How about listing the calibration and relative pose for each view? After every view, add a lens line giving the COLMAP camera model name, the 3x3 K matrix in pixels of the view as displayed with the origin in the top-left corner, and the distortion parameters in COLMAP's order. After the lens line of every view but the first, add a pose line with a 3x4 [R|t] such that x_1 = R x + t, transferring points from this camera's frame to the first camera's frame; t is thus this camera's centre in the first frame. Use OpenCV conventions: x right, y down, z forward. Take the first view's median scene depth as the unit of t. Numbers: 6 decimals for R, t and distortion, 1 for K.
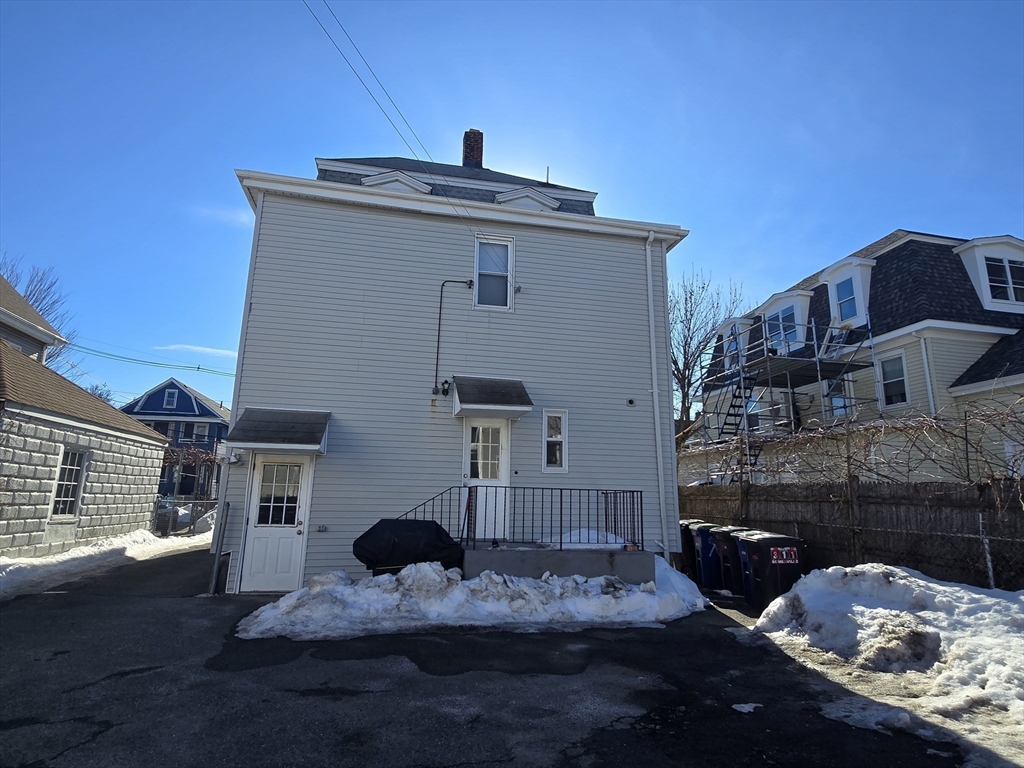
lens RADIAL K [[569.5, 0, 513.8], [0, 569.5, 380.8], [0, 0, 1]] dist [-0.007202, -0.000493]
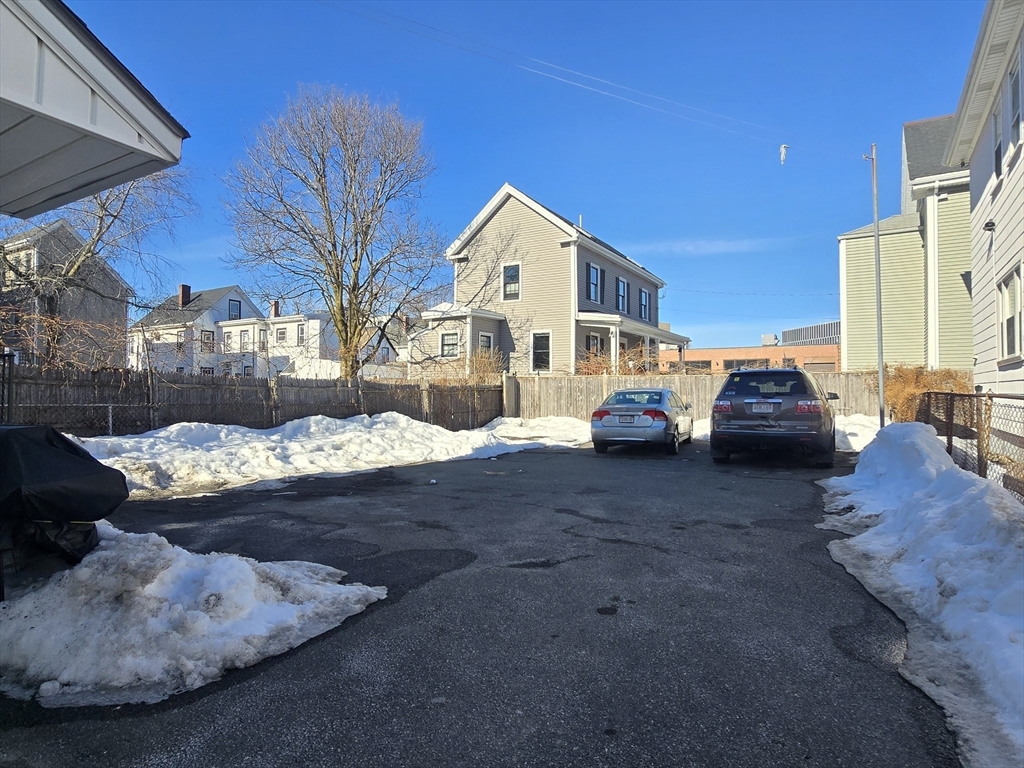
lens RADIAL K [[569.5, 0, 511.3], [0, 569.5, 384.0], [0, 0, 1]] dist [-0.007202, -0.000493]
pose [[-0.733946, -0.004569, 0.679193, -1.463472], [-0.148070, 0.977002, -0.153434, 0.416736], [-0.662872, -0.213180, -0.717743, 2.020589]]
